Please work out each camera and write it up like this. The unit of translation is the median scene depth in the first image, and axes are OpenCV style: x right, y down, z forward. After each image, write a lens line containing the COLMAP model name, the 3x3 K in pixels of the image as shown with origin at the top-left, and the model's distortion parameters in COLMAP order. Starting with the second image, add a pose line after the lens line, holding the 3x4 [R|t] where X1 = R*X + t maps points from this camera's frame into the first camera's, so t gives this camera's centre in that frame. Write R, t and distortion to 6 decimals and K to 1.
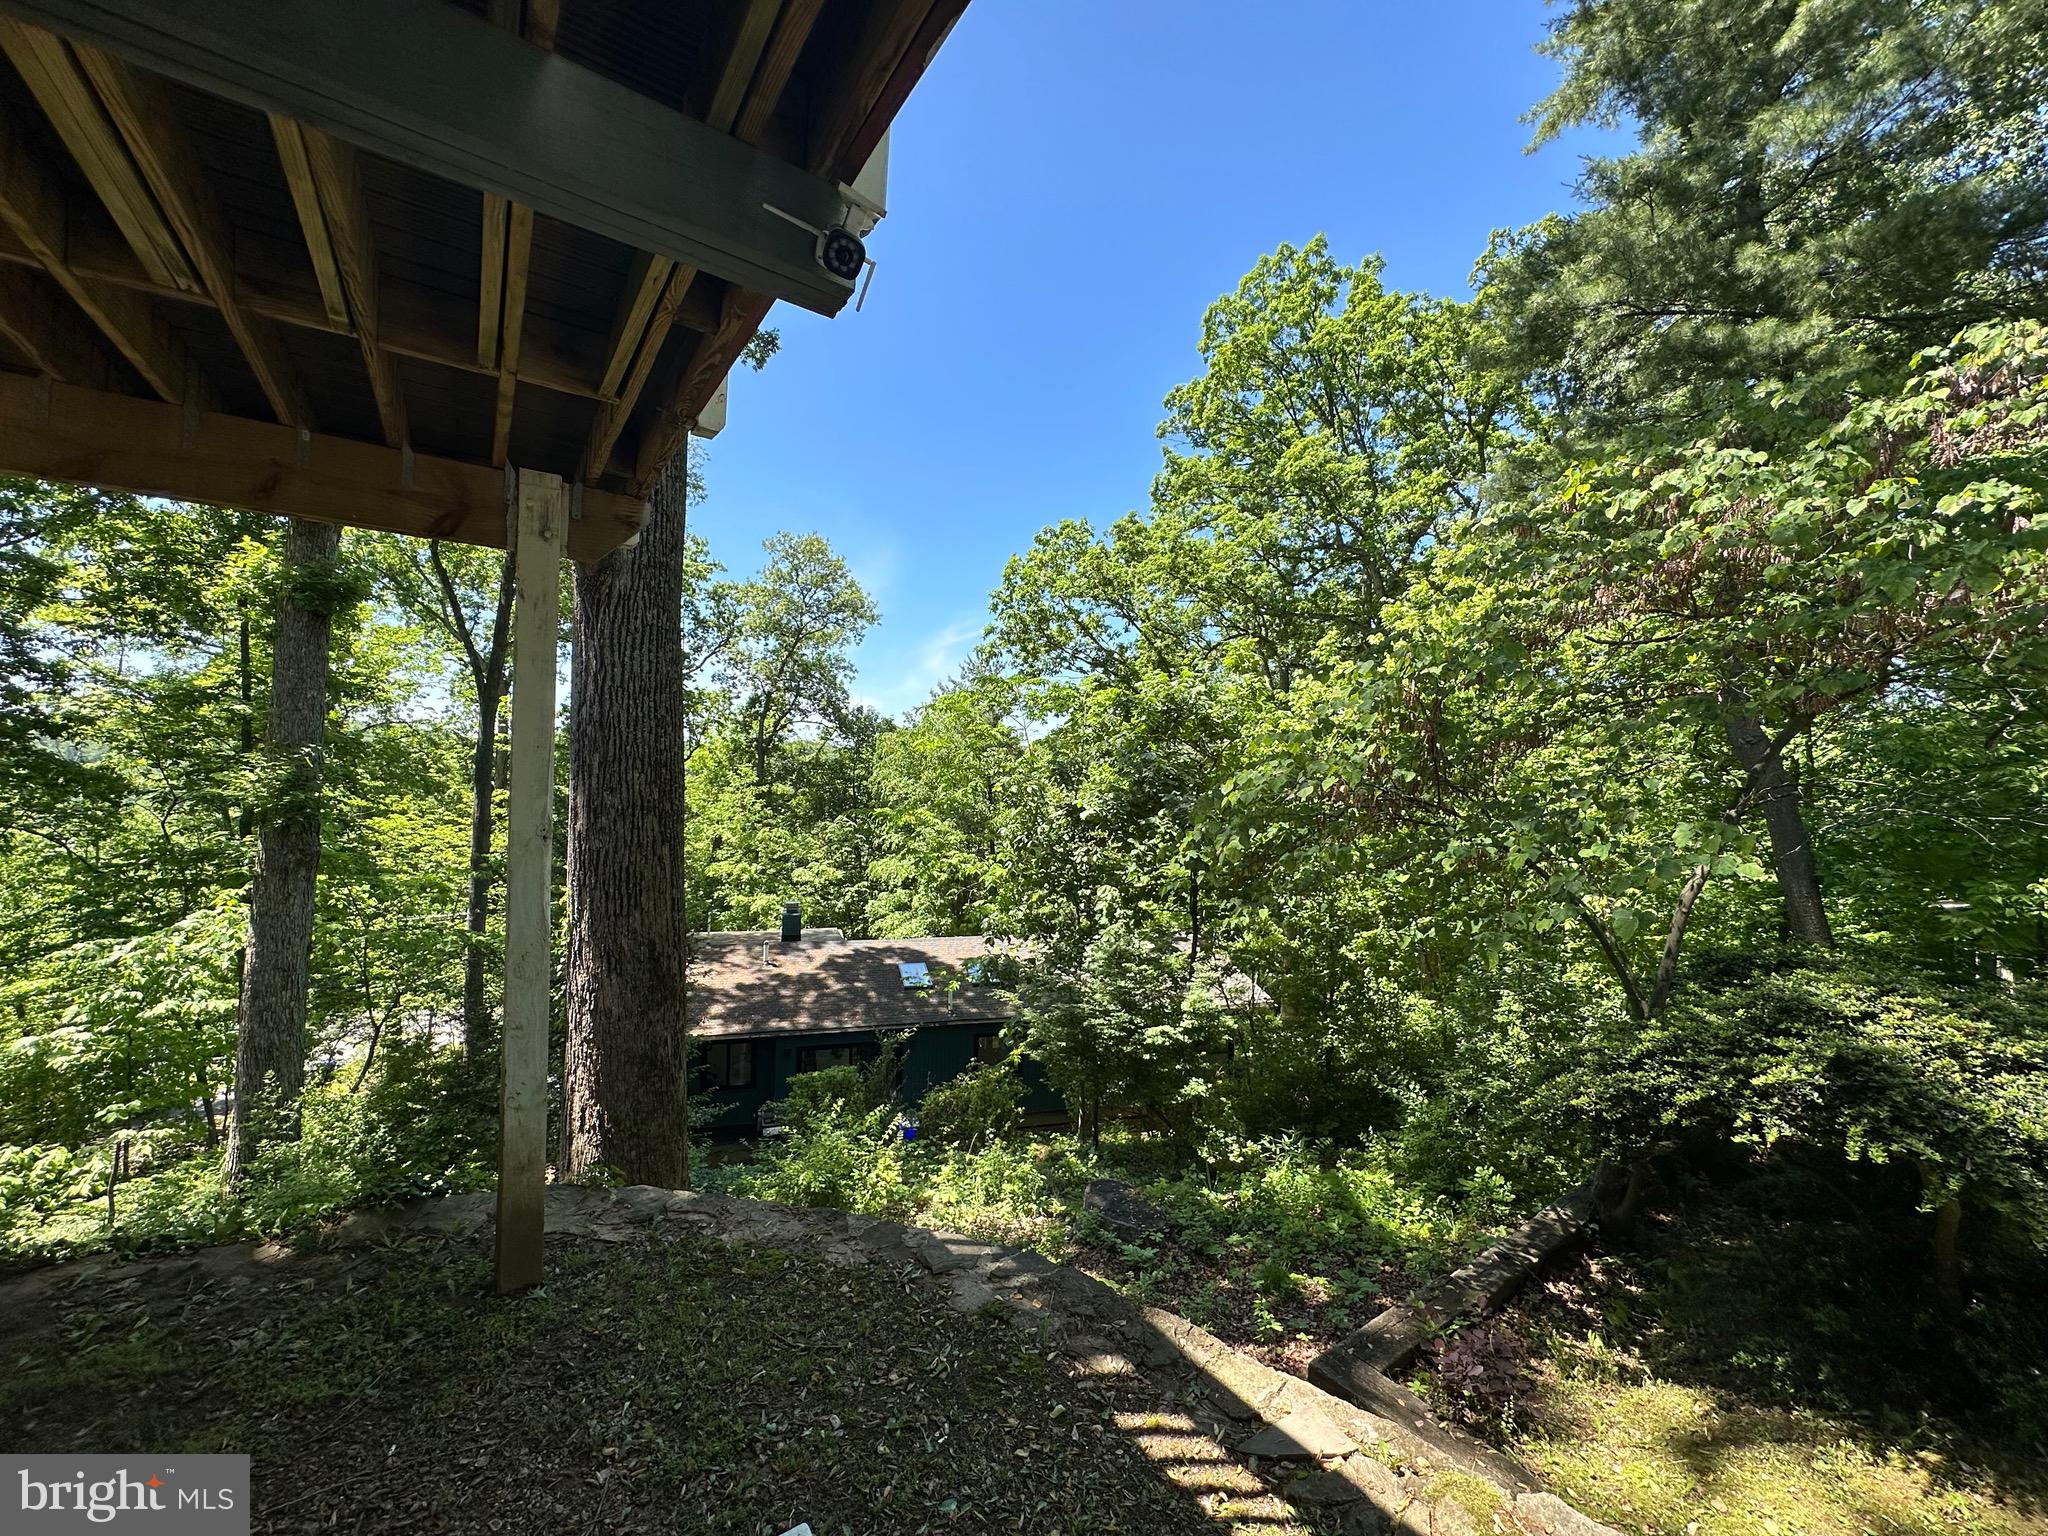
lens RADIAL K [[816.7, 0, 1021.7], [0, 816.7, 779.4], [0, 0, 1]] dist [-0.002155, 0.000170]
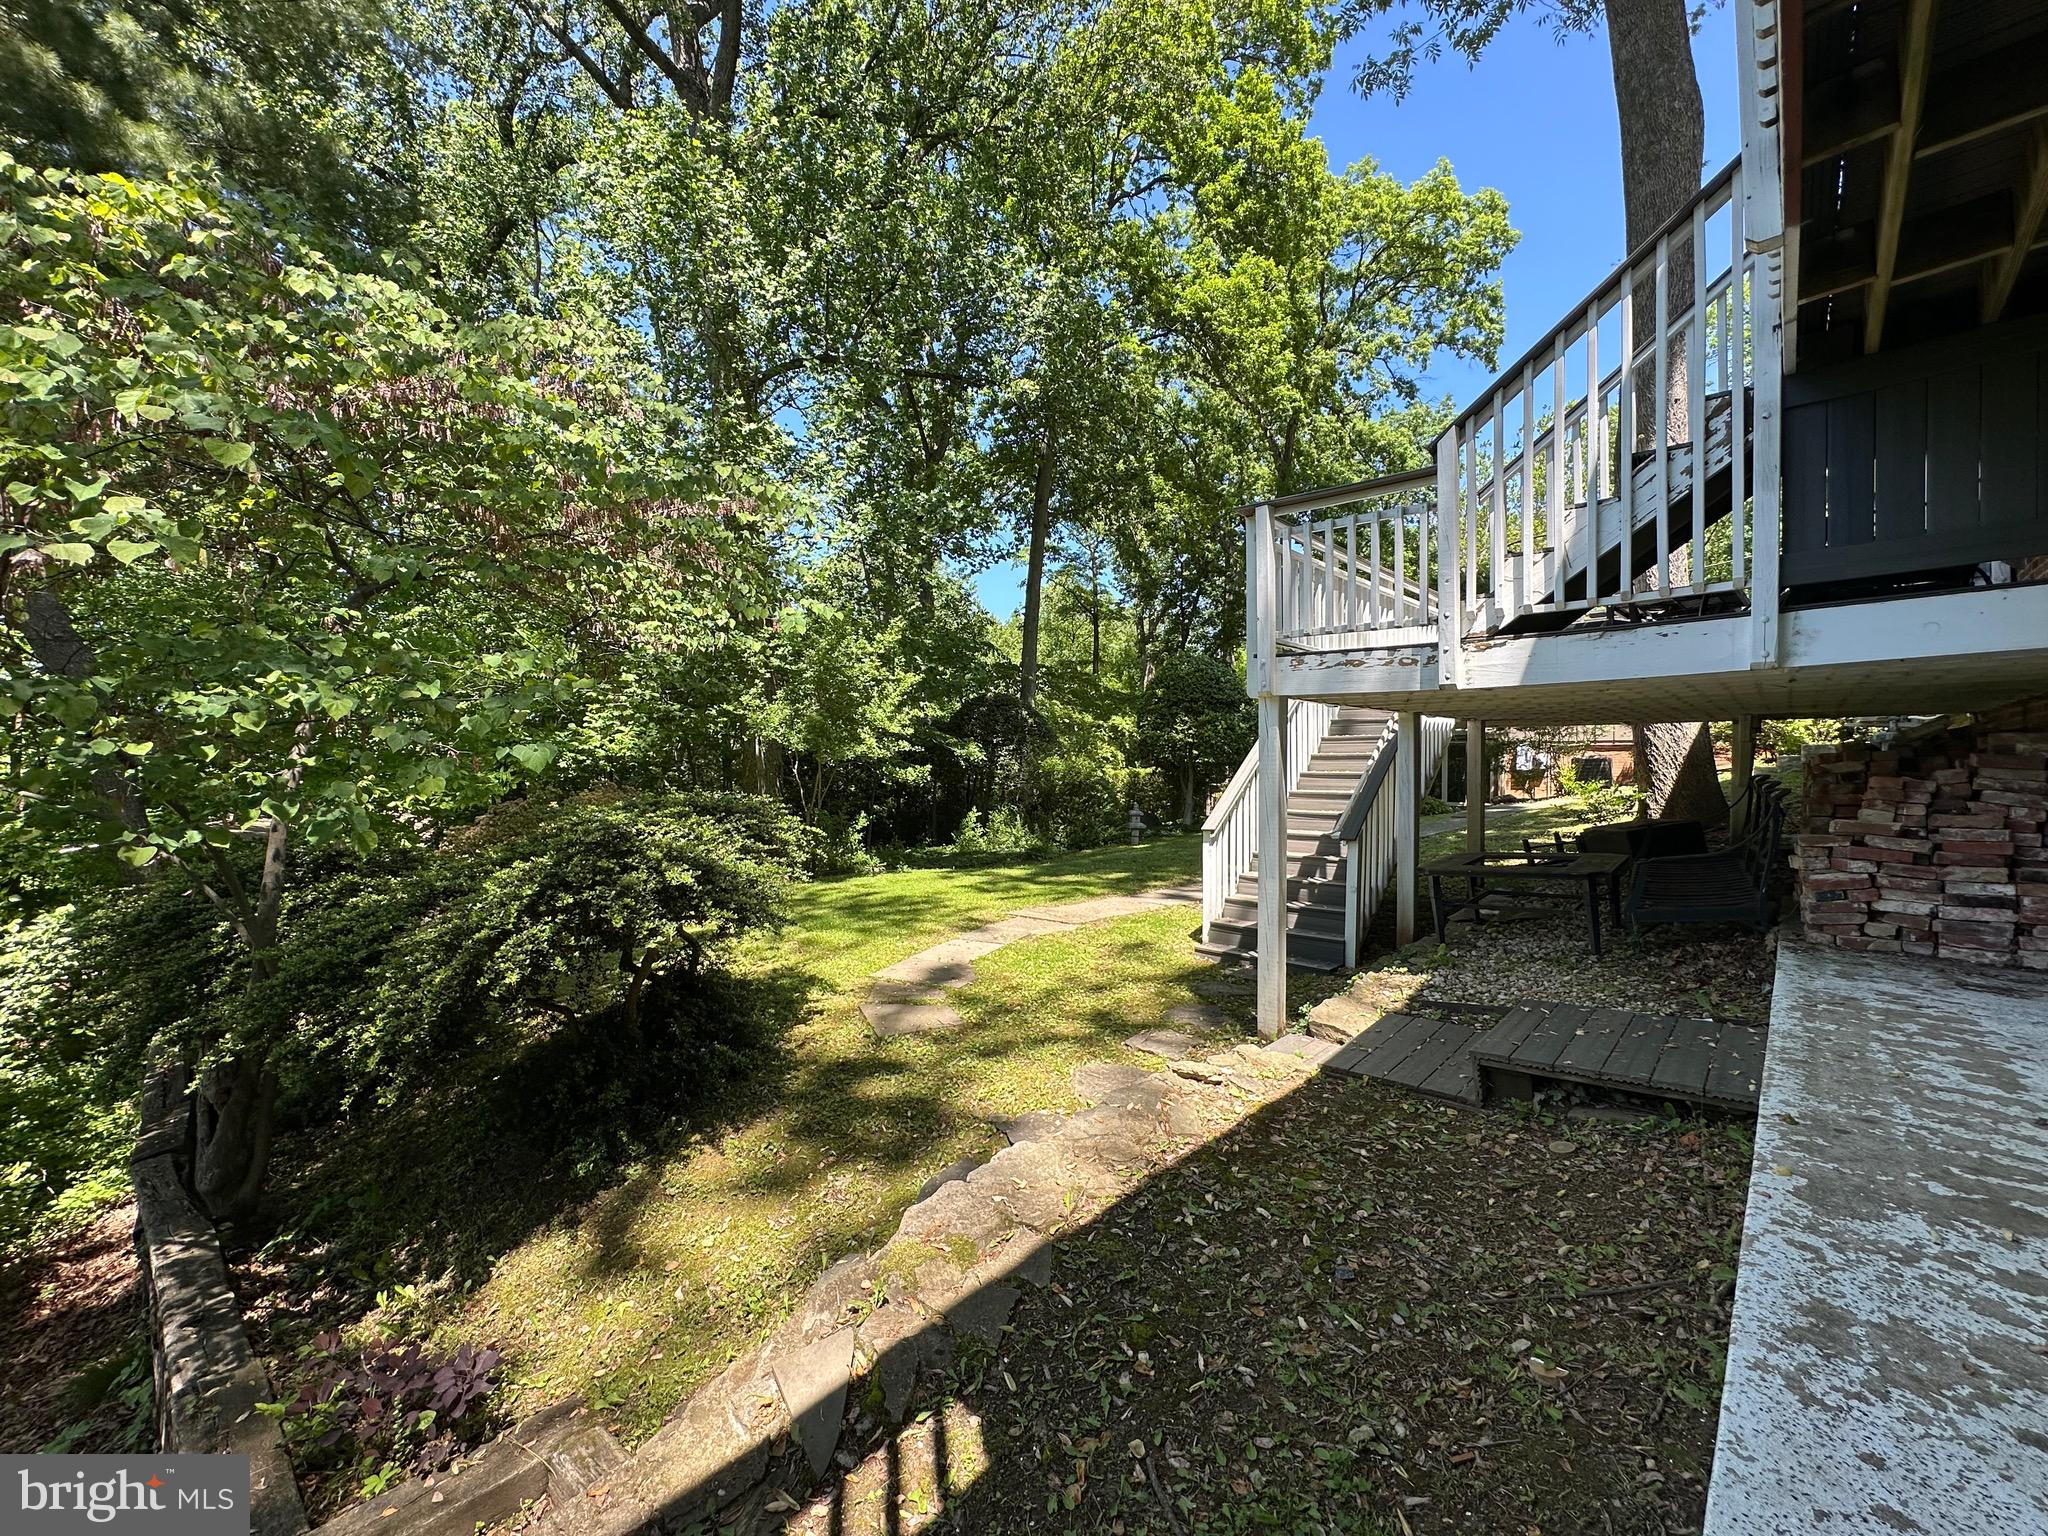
lens RADIAL K [[816.7, 0, 1020.0], [0, 816.7, 767.7], [0, 0, 1]] dist [-0.002155, 0.000170]
pose [[-0.208088, -0.036231, 0.977439, -0.266355], [-0.007824, 0.999343, 0.035378, 0.117398], [-0.978079, -0.000286, -0.208235, 0.604661]]
